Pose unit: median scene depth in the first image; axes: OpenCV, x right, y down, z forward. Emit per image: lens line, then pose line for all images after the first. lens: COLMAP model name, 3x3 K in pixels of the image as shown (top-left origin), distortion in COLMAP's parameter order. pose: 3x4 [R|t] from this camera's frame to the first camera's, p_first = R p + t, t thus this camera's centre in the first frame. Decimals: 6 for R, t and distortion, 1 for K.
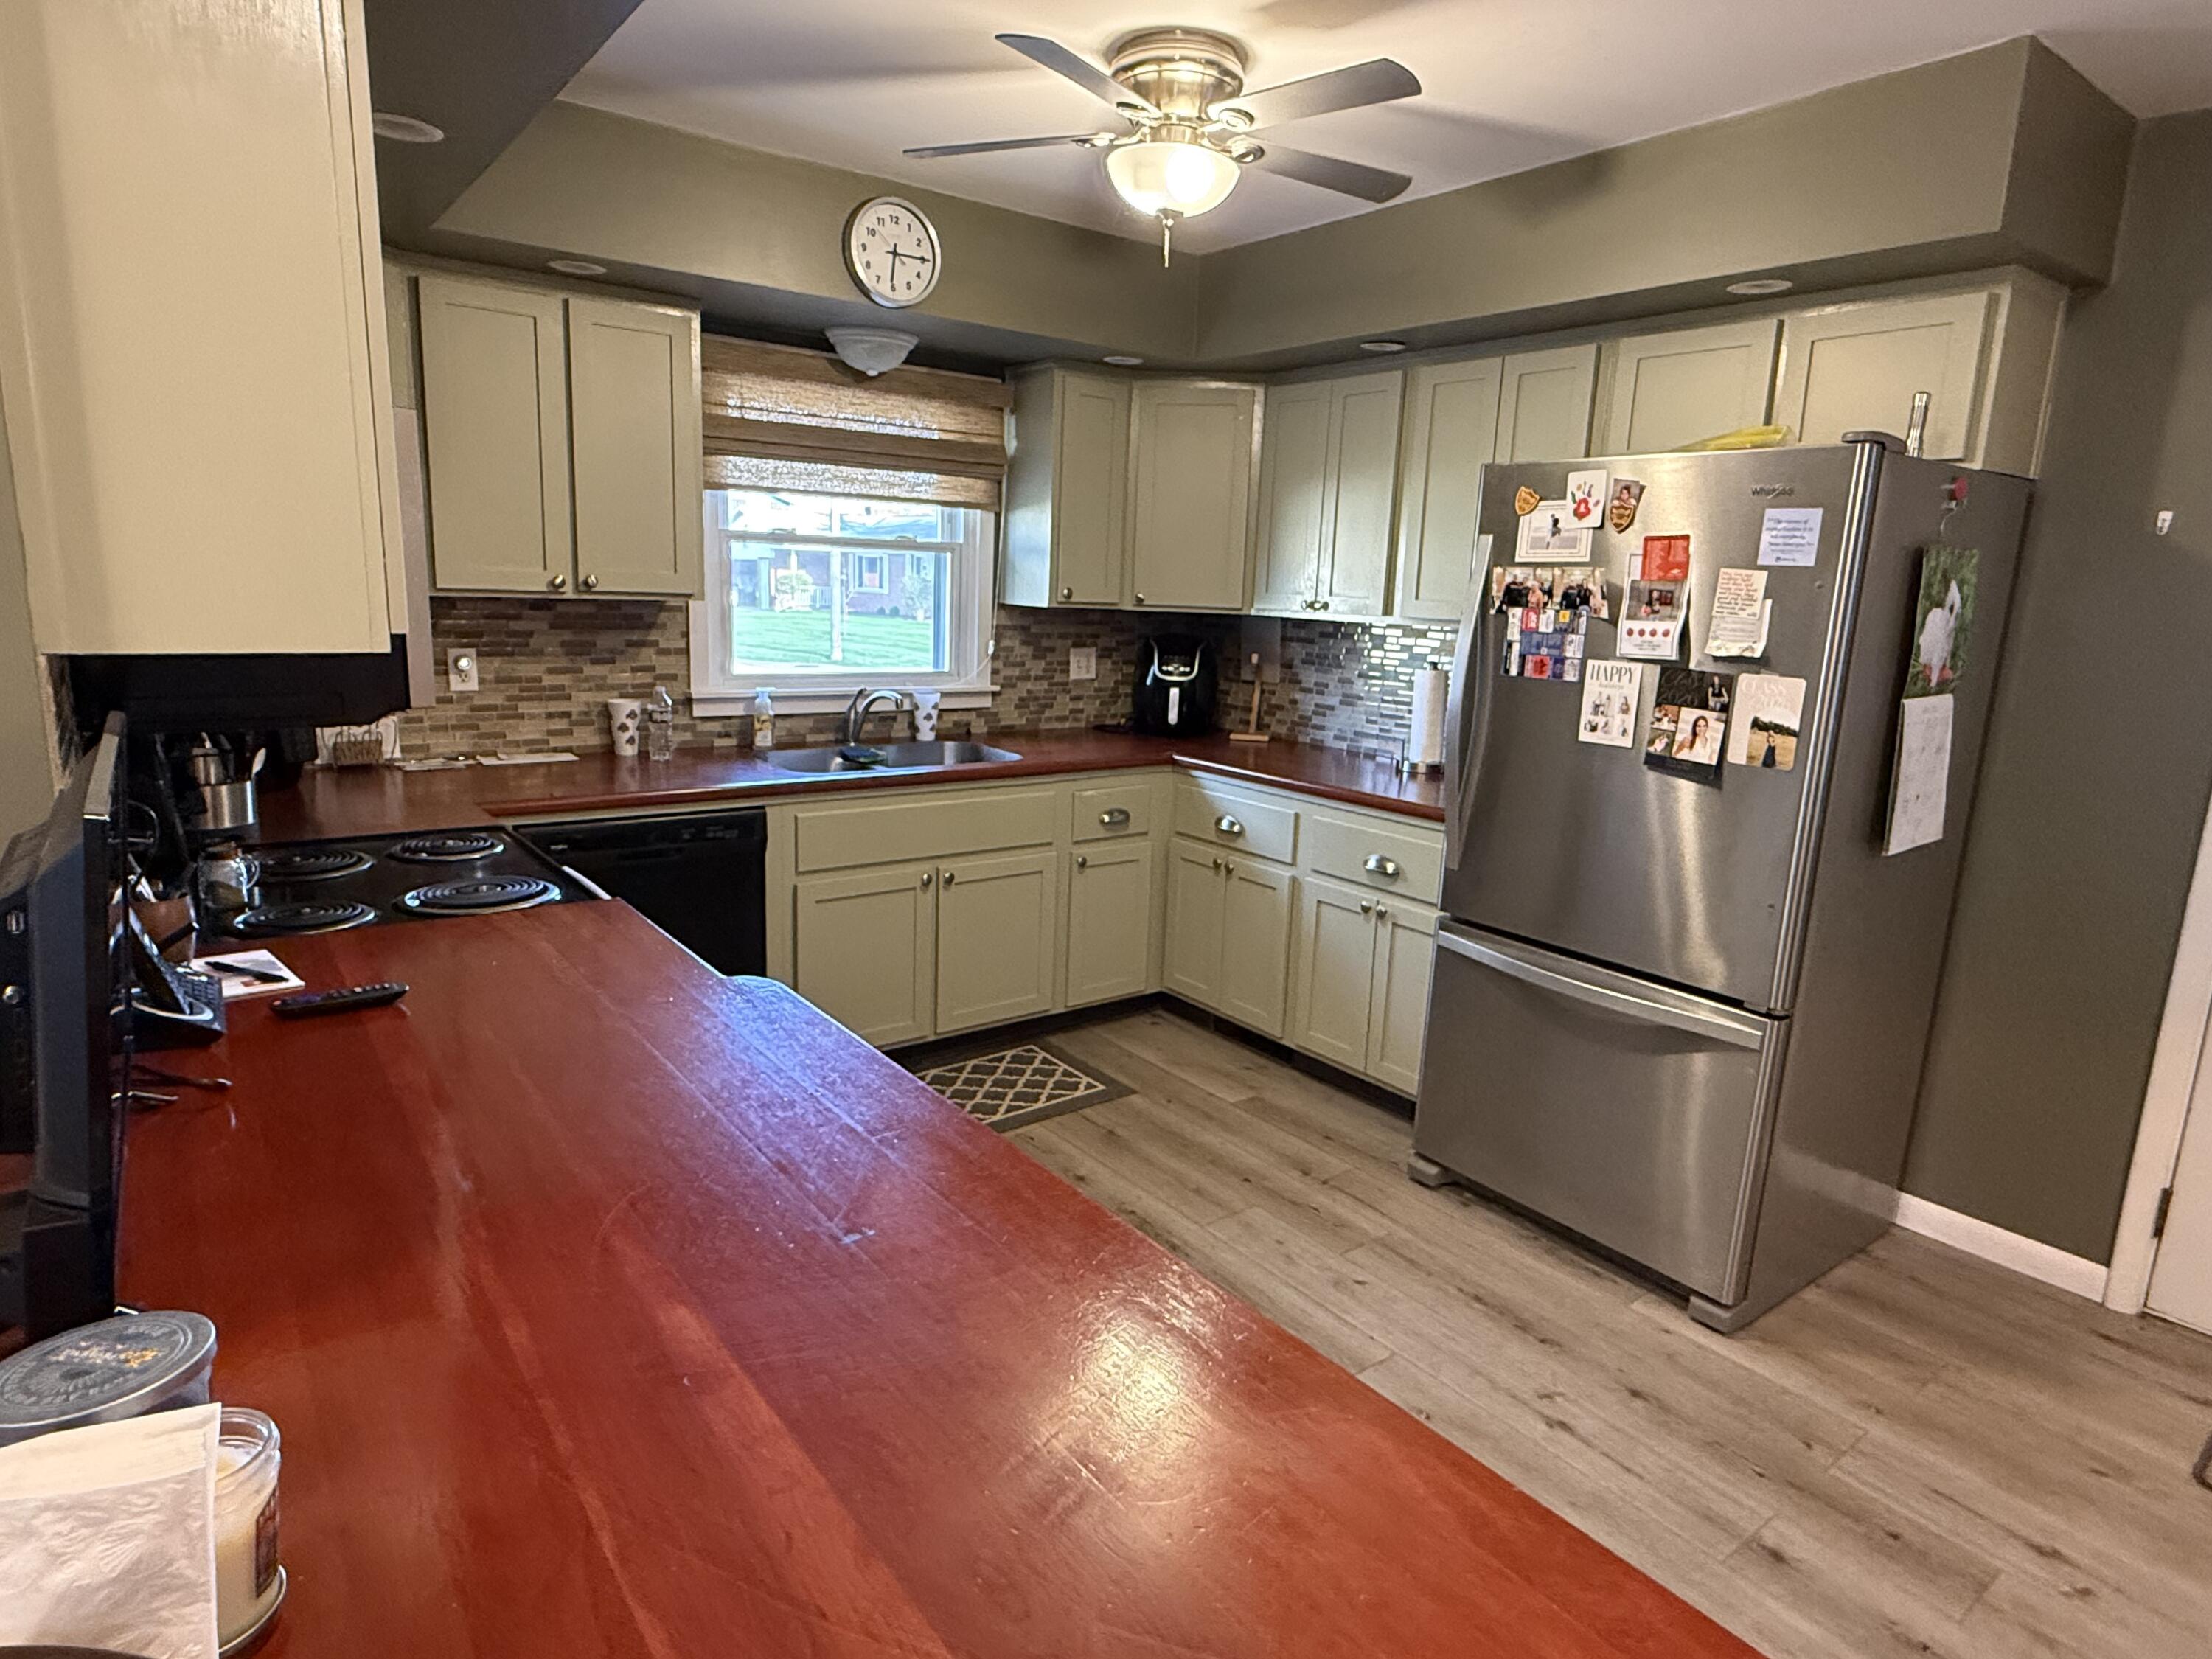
lens RADIAL K [[1245.3, 0, 1102.9], [0, 1245.3, 827.3], [0, 0, 1]] dist [0.000288, 0.002496]
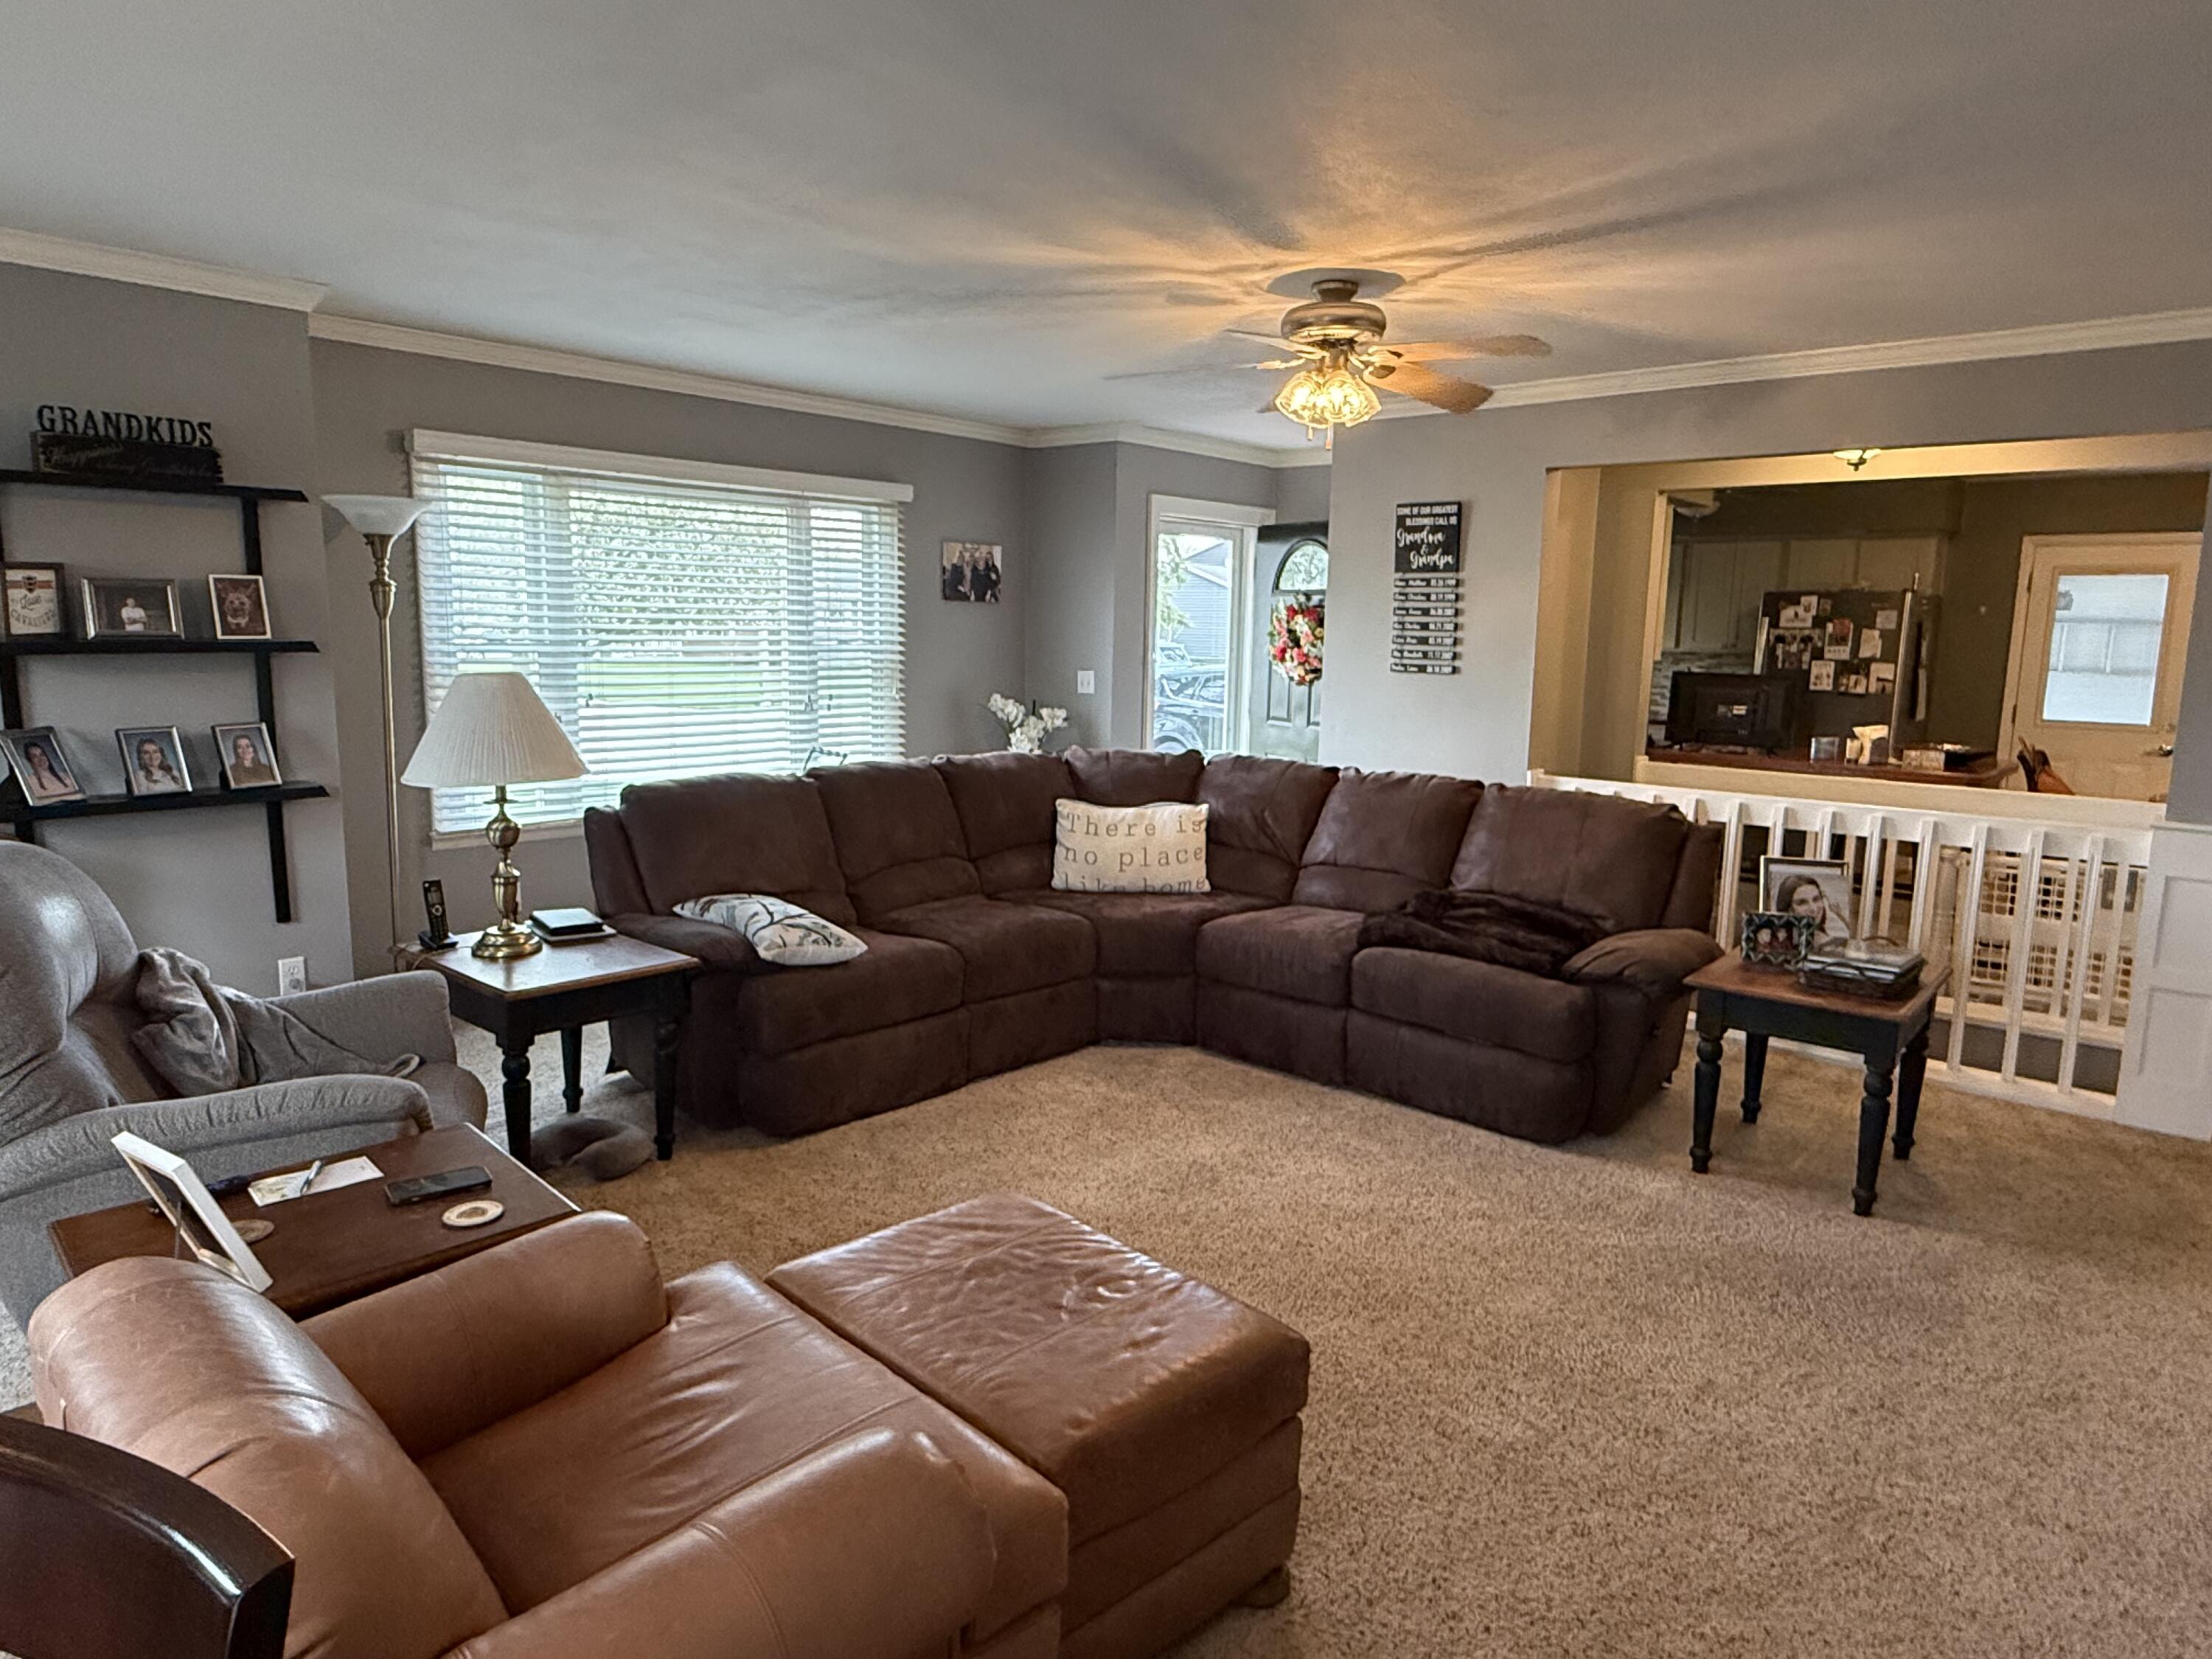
lens RADIAL K [[1354.9, 0, 1097.1], [0, 1354.9, 829.9], [0, 0, 1]] dist [-0.005381, 0.005058]
pose [[0.982329, -0.046636, 0.181257, -1.724898], [0.053467, 0.998025, -0.032984, 0.255730], [-0.179361, 0.042092, 0.982882, -1.668353]]
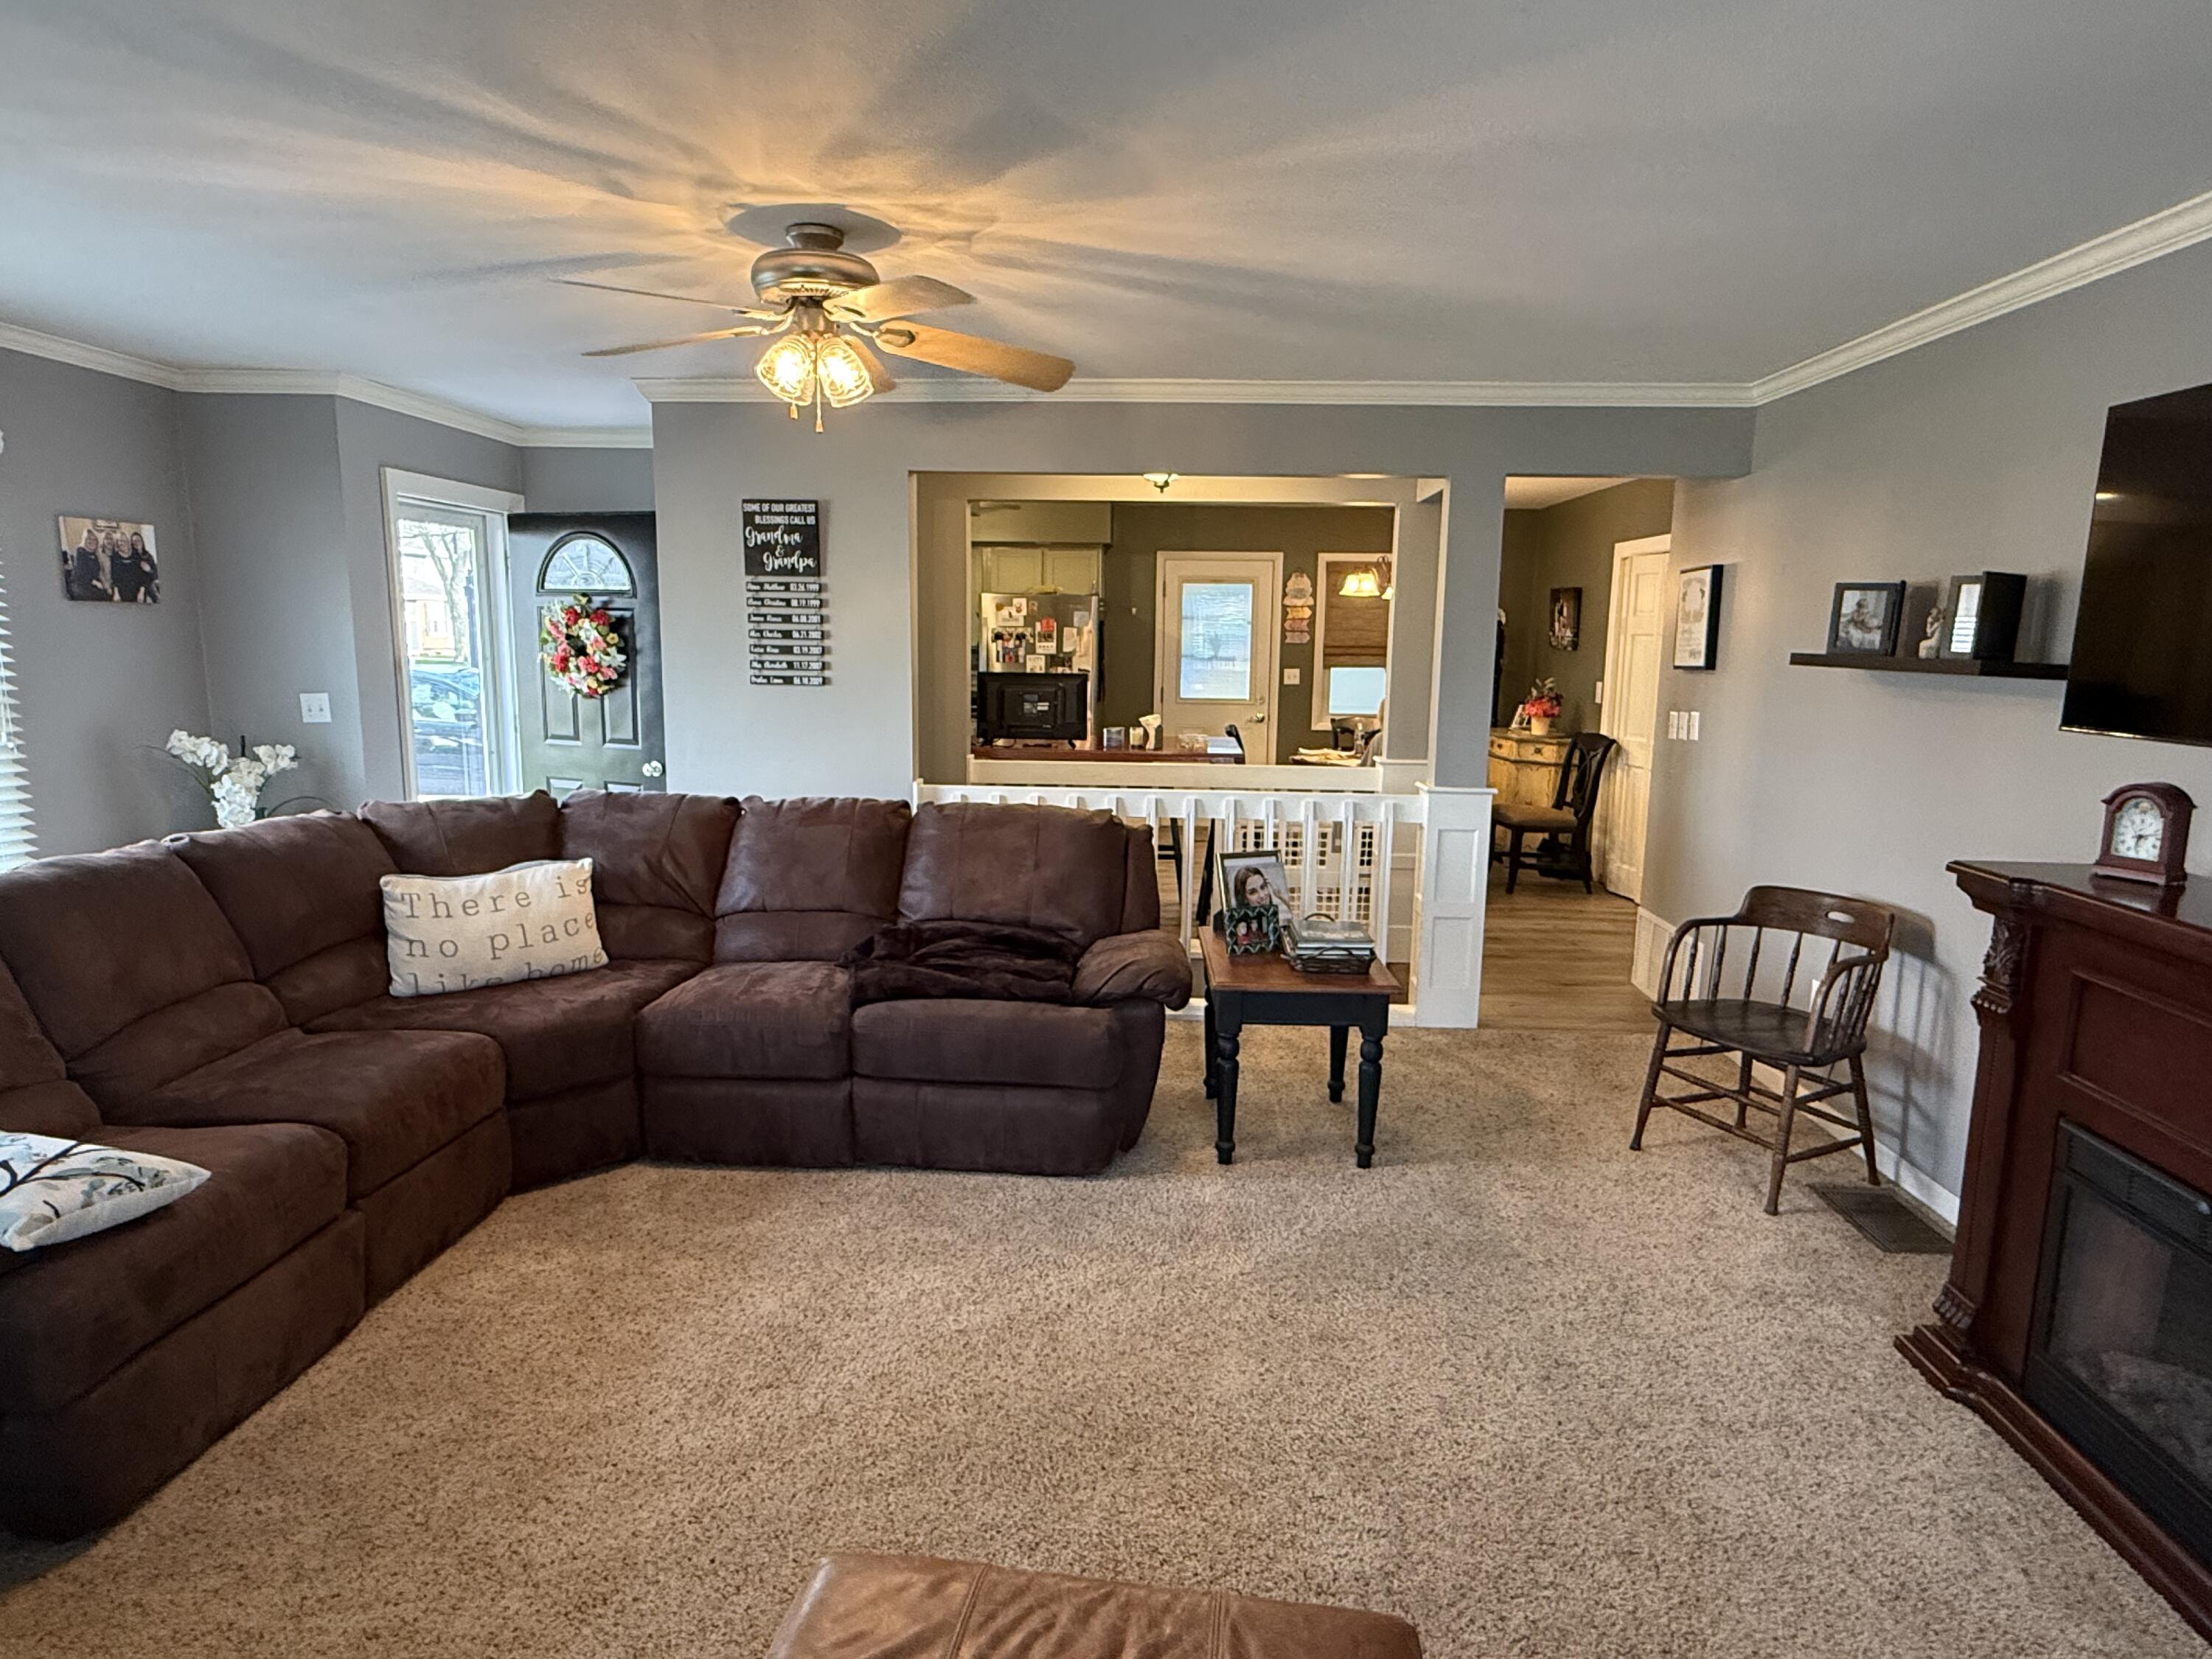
lens RADIAL K [[1245.3, 0, 1098.3], [0, 1245.3, 833.2], [0, 0, 1]] dist [0.000288, 0.002496]
pose [[0.645506, -0.152741, 0.748326, -1.914464], [0.158161, 0.985293, 0.064679, 0.137004], [-0.747199, 0.076605, 0.660170, -1.207044]]
